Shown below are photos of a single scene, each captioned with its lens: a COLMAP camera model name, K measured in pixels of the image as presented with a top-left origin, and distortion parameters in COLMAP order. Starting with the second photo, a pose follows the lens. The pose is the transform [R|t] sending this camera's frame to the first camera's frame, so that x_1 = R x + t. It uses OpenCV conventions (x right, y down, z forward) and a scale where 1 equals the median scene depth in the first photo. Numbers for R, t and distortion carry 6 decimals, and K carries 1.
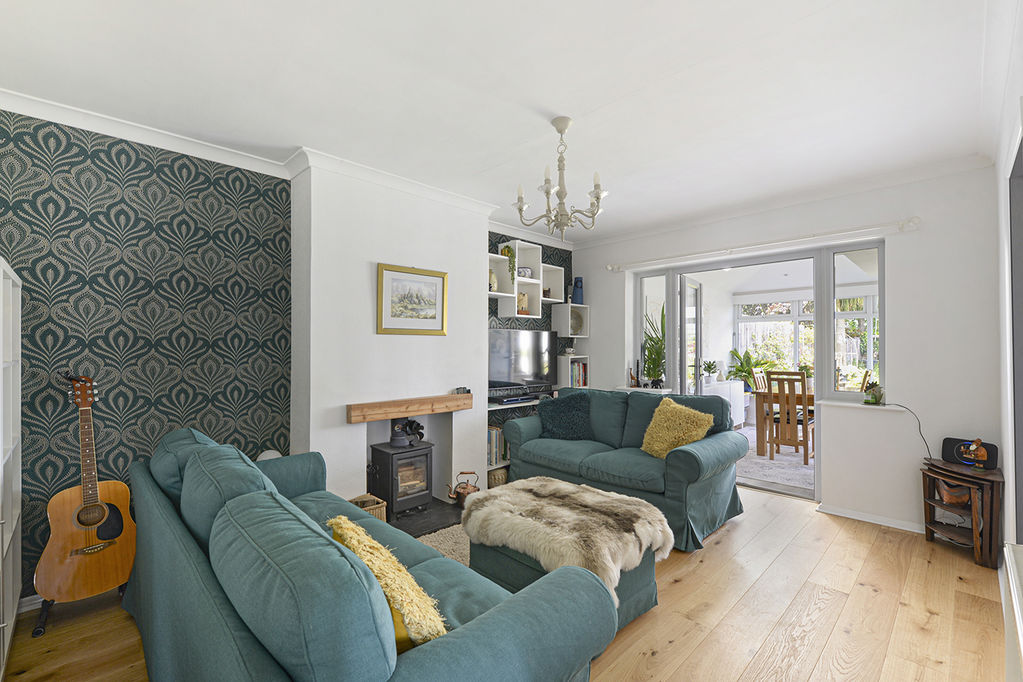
lens RADIAL K [[444.4, 0, 509.1], [0, 444.4, 346.4], [0, 0, 1]] dist [0.001233, 0.000177]
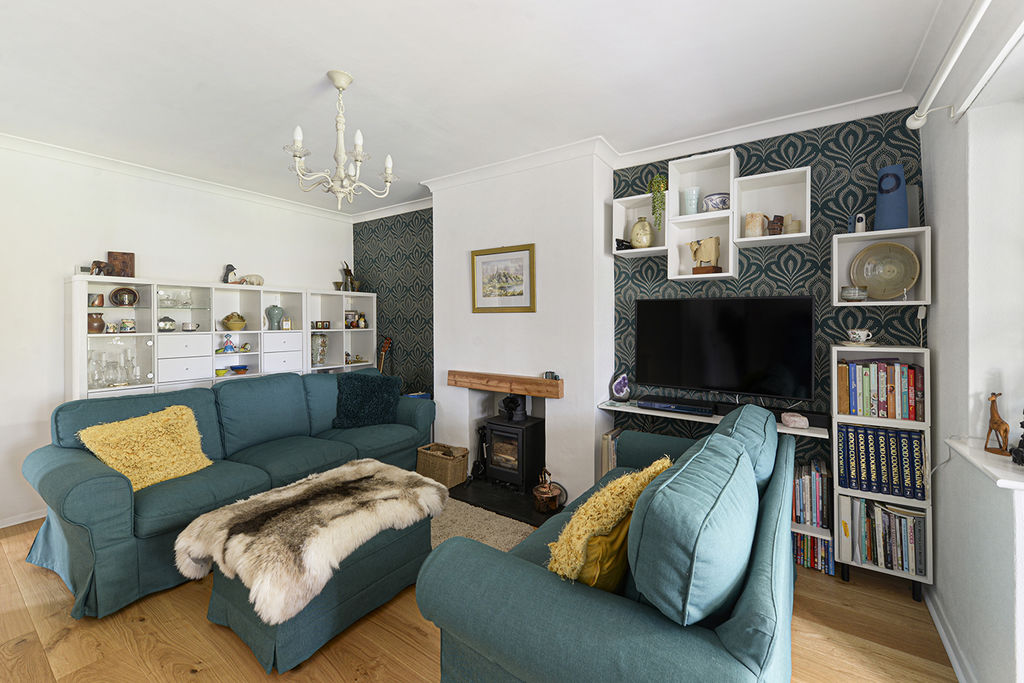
lens RADIAL K [[421.5, 0, 510.1], [0, 421.5, 314.5], [0, 0, 1]] dist [-0.000159, 0.000019]
pose [[0.186191, -0.001502, -0.982512, 0.733130], [0.006758, 0.999977, -0.000248, -0.021145], [0.982490, -0.006593, 0.186197, 0.825113]]
